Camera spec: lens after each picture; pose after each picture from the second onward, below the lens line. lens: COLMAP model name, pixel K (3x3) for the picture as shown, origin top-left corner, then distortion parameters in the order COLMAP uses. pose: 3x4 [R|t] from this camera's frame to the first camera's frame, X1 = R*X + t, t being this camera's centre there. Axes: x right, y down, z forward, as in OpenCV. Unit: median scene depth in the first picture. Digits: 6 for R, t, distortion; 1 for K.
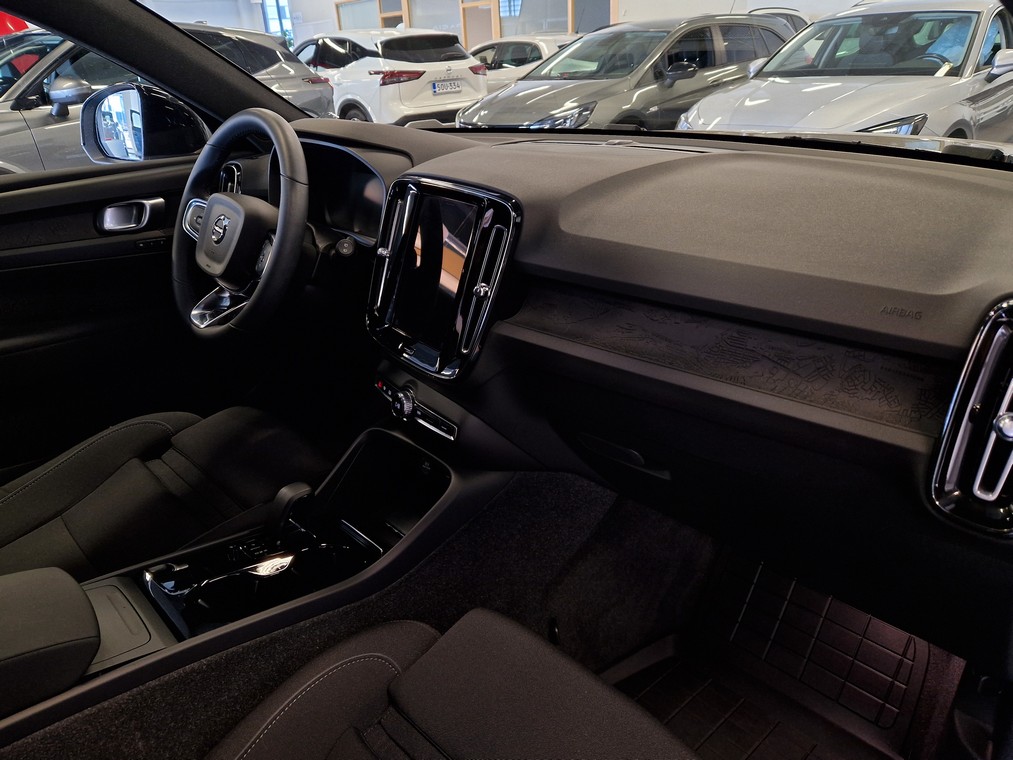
lens RADIAL K [[692.3, 0, 506.5], [0, 692.3, 380.0], [0, 0, 1]] dist [0.019002, -0.000684]
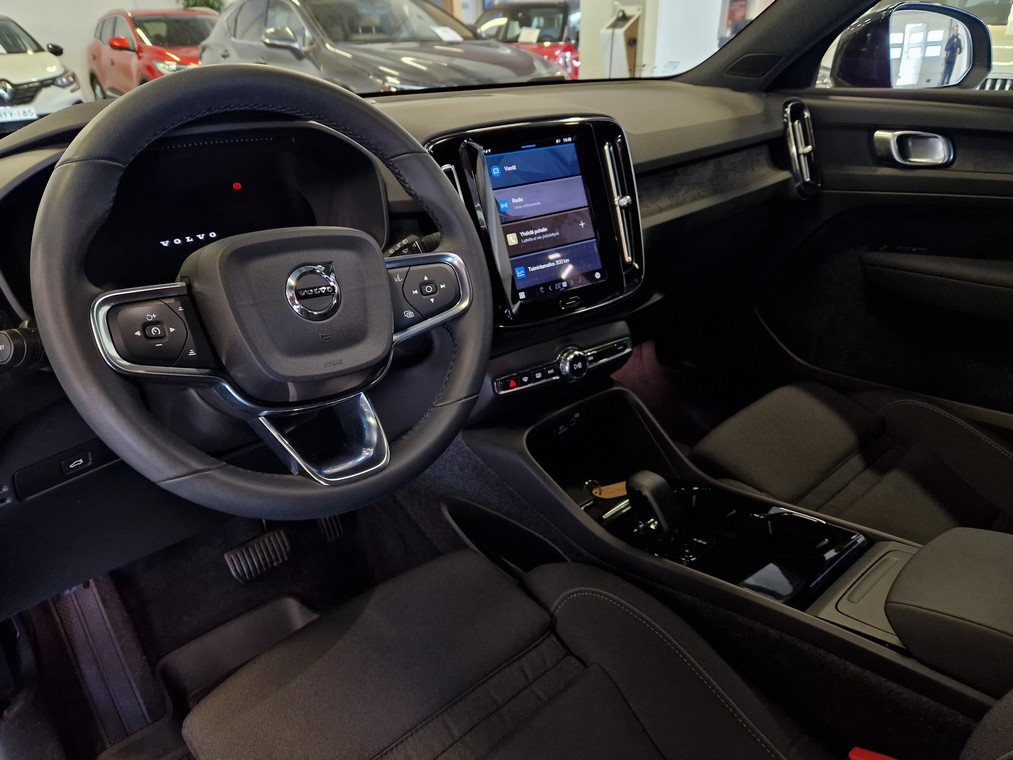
lens RADIAL K [[703.3, 0, 476.7], [0, 703.3, 381.2], [0, 0, 1]] dist [0.009138, -0.002249]
pose [[0.087339, -0.405857, 0.909754, -0.918339], [0.455757, 0.828342, 0.325784, -0.278139], [-0.885809, 0.386173, 0.257319, 0.786061]]
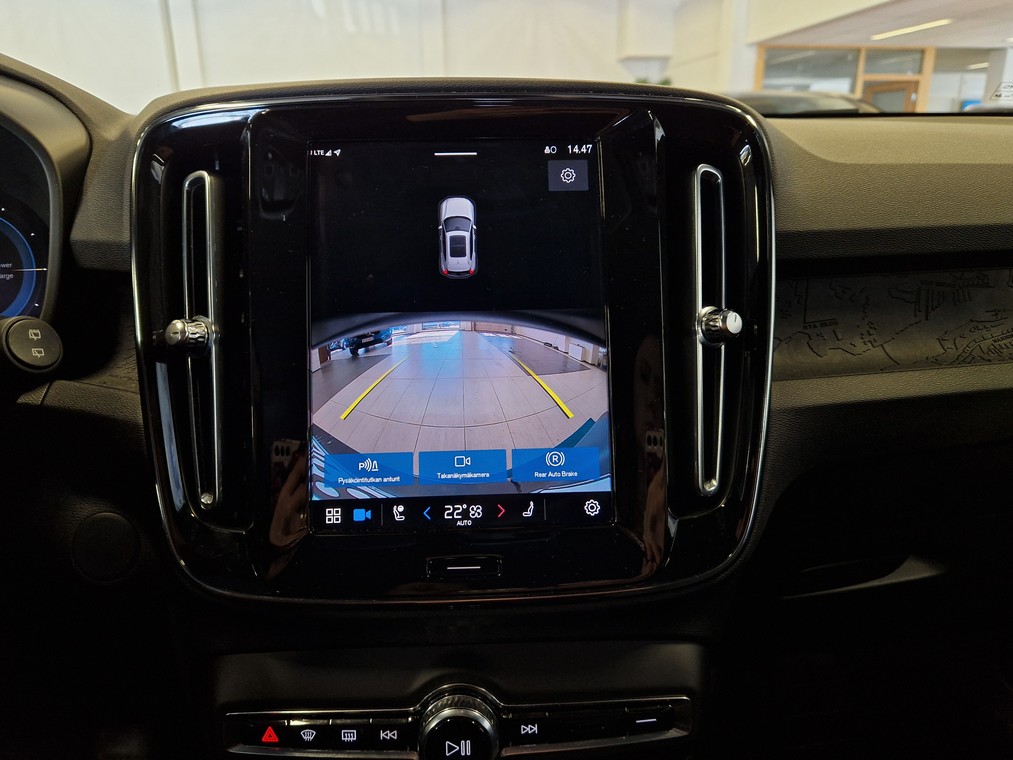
lens RADIAL K [[689.3, 0, 502.5], [0, 689.3, 385.8], [0, 0, 1]] dist [0.023526, -0.002355]
pose [[0.585248, -0.205161, 0.784470, -0.331070], [0.337219, 0.941411, -0.005374, -0.102821], [-0.737406, 0.267684, 0.620143, 0.653551]]
